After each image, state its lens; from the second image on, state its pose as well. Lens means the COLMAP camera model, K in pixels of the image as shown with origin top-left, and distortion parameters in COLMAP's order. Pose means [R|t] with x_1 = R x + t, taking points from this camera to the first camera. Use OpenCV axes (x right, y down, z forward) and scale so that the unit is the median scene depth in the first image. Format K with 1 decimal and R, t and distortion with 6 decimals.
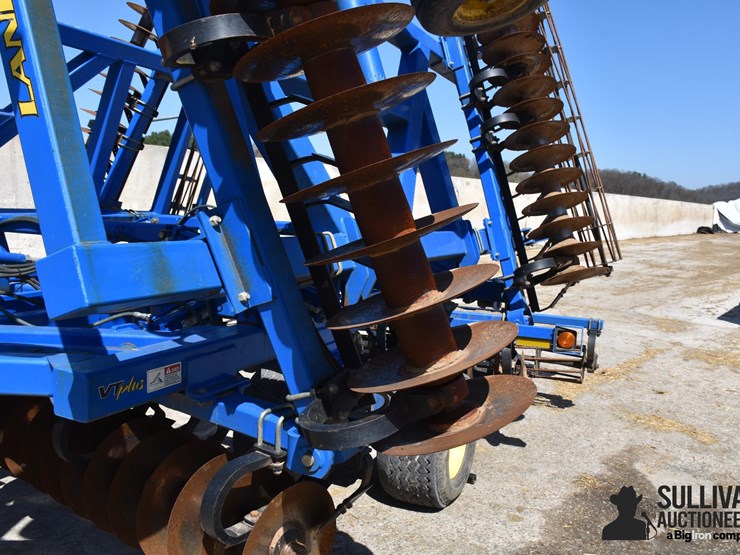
lens RADIAL K [[652.6, 0, 368.8], [0, 652.6, 280.4], [0, 0, 1]] dist [-0.149603, 0.103376]
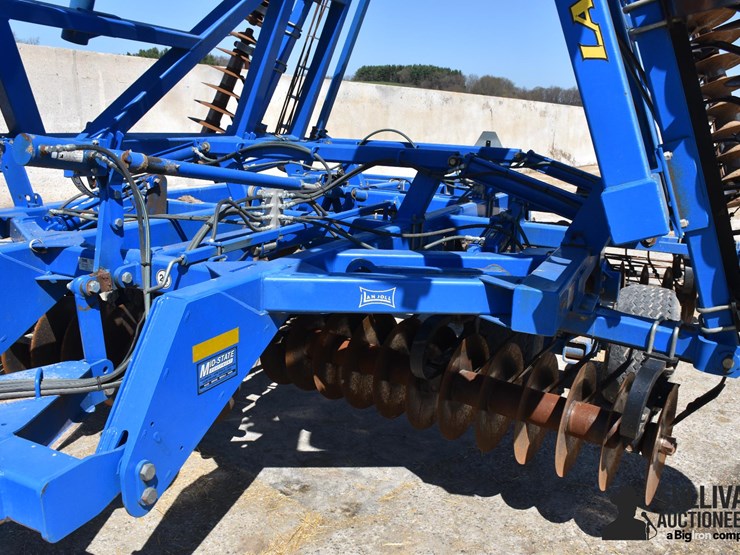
lens RADIAL K [[652.6, 0, 368.8], [0, 652.6, 280.4], [0, 0, 1]] dist [-0.149603, 0.103376]
pose [[0.999956, -0.007435, 0.005804, -0.235175], [0.006663, 0.992343, 0.123329, -0.004859], [-0.006677, -0.123285, 0.992349, -0.034240]]
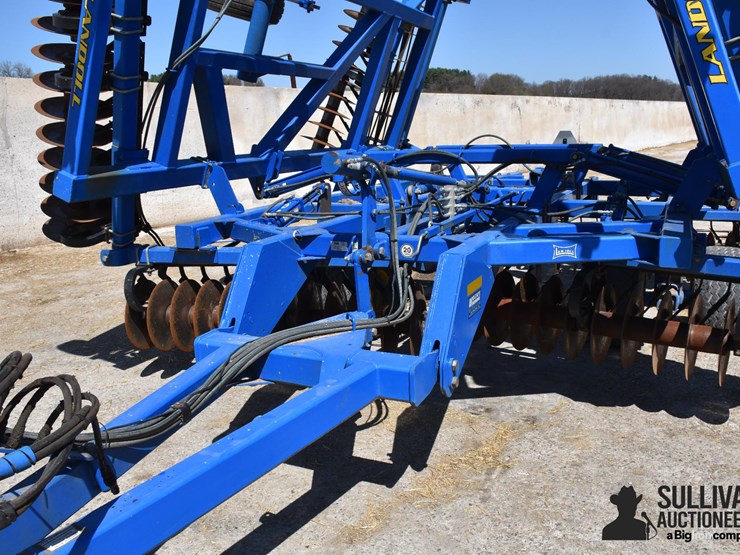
lens RADIAL K [[652.6, 0, 368.8], [0, 652.6, 280.4], [0, 0, 1]] dist [-0.149603, 0.103376]
pose [[0.996717, -0.075661, -0.028817, -0.373125], [0.078420, 0.990698, 0.111207, 0.002291], [0.020135, -0.113102, 0.993379, -0.197946]]
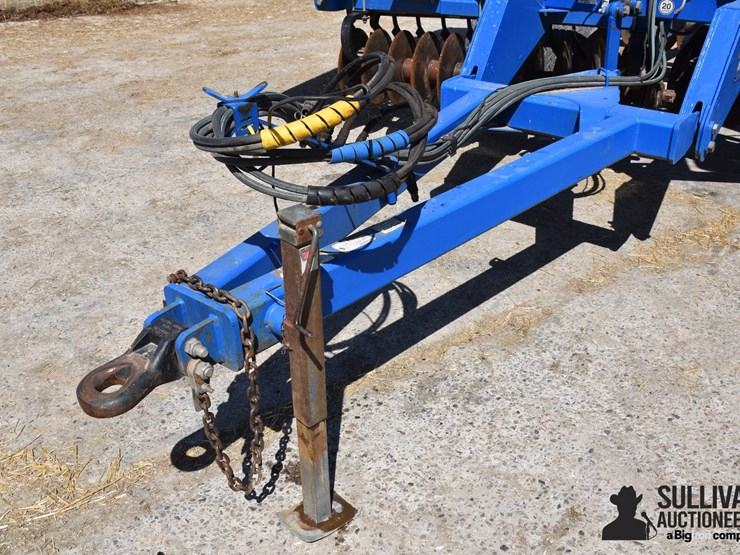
lens RADIAL K [[712.8, 0, 367.6], [0, 712.8, 281.7], [0, 0, 1]] dist [-0.123152, 0.138467]
pose [[0.969965, 0.059798, -0.235781, -0.439714], [0.038809, 0.918851, 0.392691, 0.016340], [0.240130, -0.390047, 0.888933, -0.267397]]
